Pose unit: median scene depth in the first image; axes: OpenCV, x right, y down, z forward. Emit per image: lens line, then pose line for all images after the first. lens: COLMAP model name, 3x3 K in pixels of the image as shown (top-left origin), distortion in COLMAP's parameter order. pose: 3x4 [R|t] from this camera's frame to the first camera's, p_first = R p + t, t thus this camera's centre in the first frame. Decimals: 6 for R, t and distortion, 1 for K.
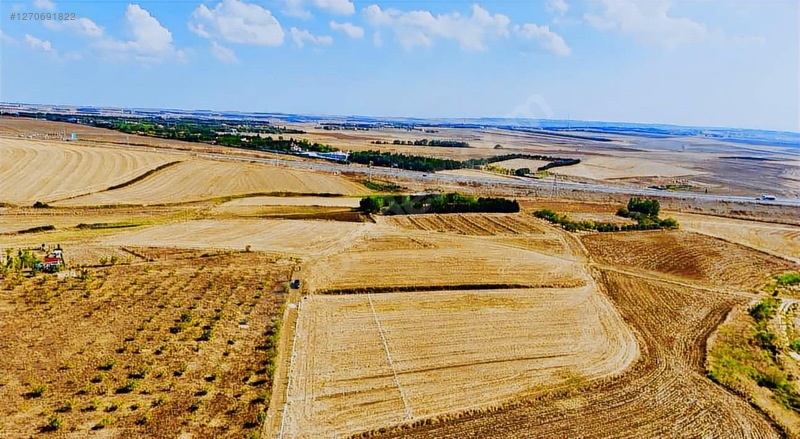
lens RADIAL K [[589.2, 0, 397.2], [0, 589.2, 235.0], [0, 0, 1]] dist [0.074162, -0.069105]
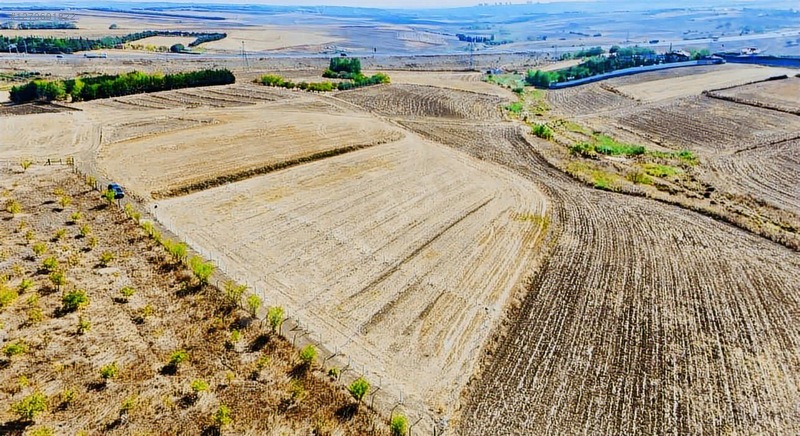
lens RADIAL K [[592.0, 0, 397.6], [0, 592.0, 217.3], [0, 0, 1]] dist [0.078286, -0.083684]
pose [[0.799046, -0.235774, 0.553115, -0.263626], [0.149454, 0.968922, 0.197113, 0.029366], [-0.582400, -0.074837, 0.809451, 0.312630]]
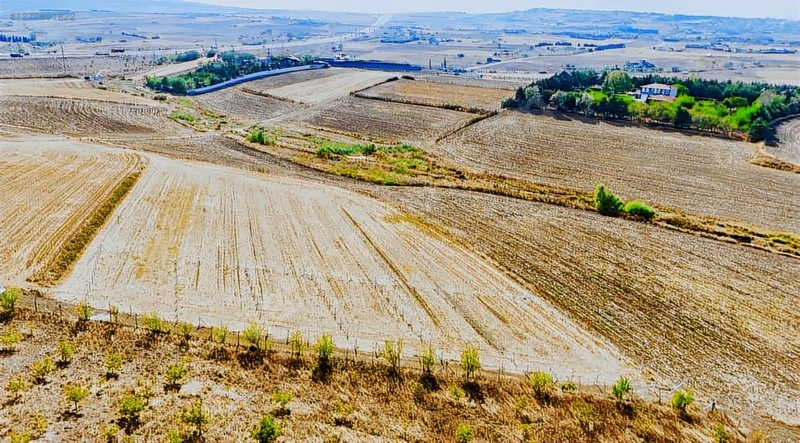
lens RADIAL K [[591.8, 0, 397.0], [0, 591.8, 225.3], [0, 0, 1]] dist [0.068266, -0.066173]
pose [[0.198376, -0.347611, 0.916413, -0.424462], [0.160069, 0.933932, 0.319606, -0.034484], [-0.966967, 0.083287, 0.240911, 0.599873]]
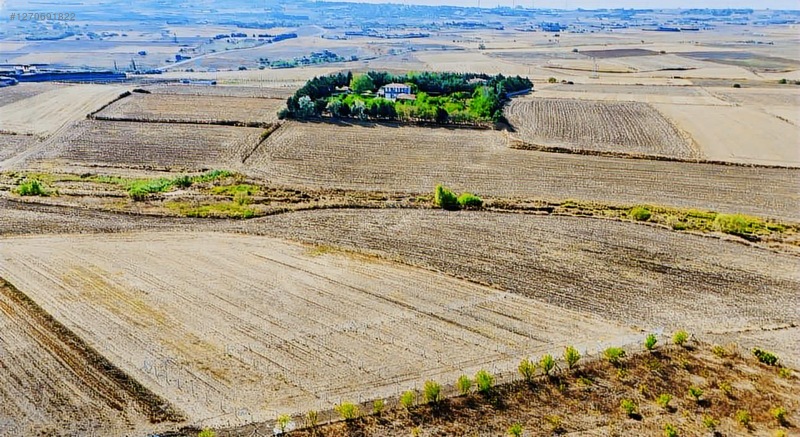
lens RADIAL K [[592.0, 0, 397.6], [0, 592.0, 217.8], [0, 0, 1]] dist [0.078286, -0.083684]
pose [[-0.349215, -0.344073, 0.871586, -0.444921], [0.152617, 0.896841, 0.415191, -0.148108], [-0.924531, 0.278010, -0.260679, 0.854647]]
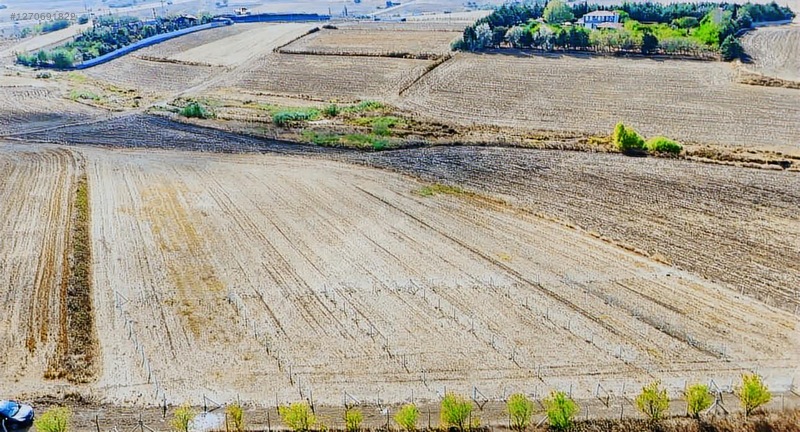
lens RADIAL K [[593.5, 0, 397.3], [0, 593.5, 215.0], [0, 0, 1]] dist [0.066821, -0.063460]
pose [[-0.004102, -0.416927, 0.908931, -0.327872], [0.220419, 0.886206, 0.407498, -0.044844], [-0.975397, 0.202017, 0.088263, 0.750689]]
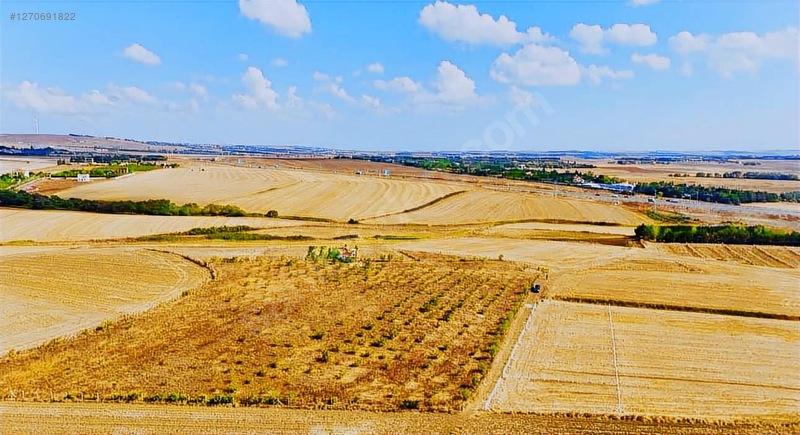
lens RADIAL K [[592.0, 0, 397.6], [0, 592.0, 216.8], [0, 0, 1]] dist [0.078286, -0.083684]
pose [[0.885767, 0.022704, -0.463575, 0.093324], [-0.066852, 0.994629, -0.079024, 0.052238], [0.459291, 0.100988, 0.882527, -0.066089]]
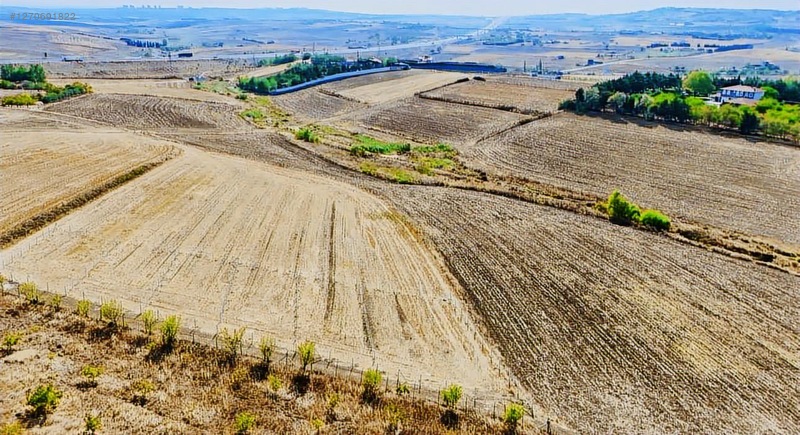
lens RADIAL K [[592.0, 0, 397.6], [0, 592.0, 216.8], [0, 0, 1]] dist [0.078286, -0.083684]
pose [[0.378243, -0.316635, 0.869870, -0.380711], [0.168330, 0.947543, 0.271713, -0.003191], [-0.910273, 0.043652, 0.411701, 0.461591]]
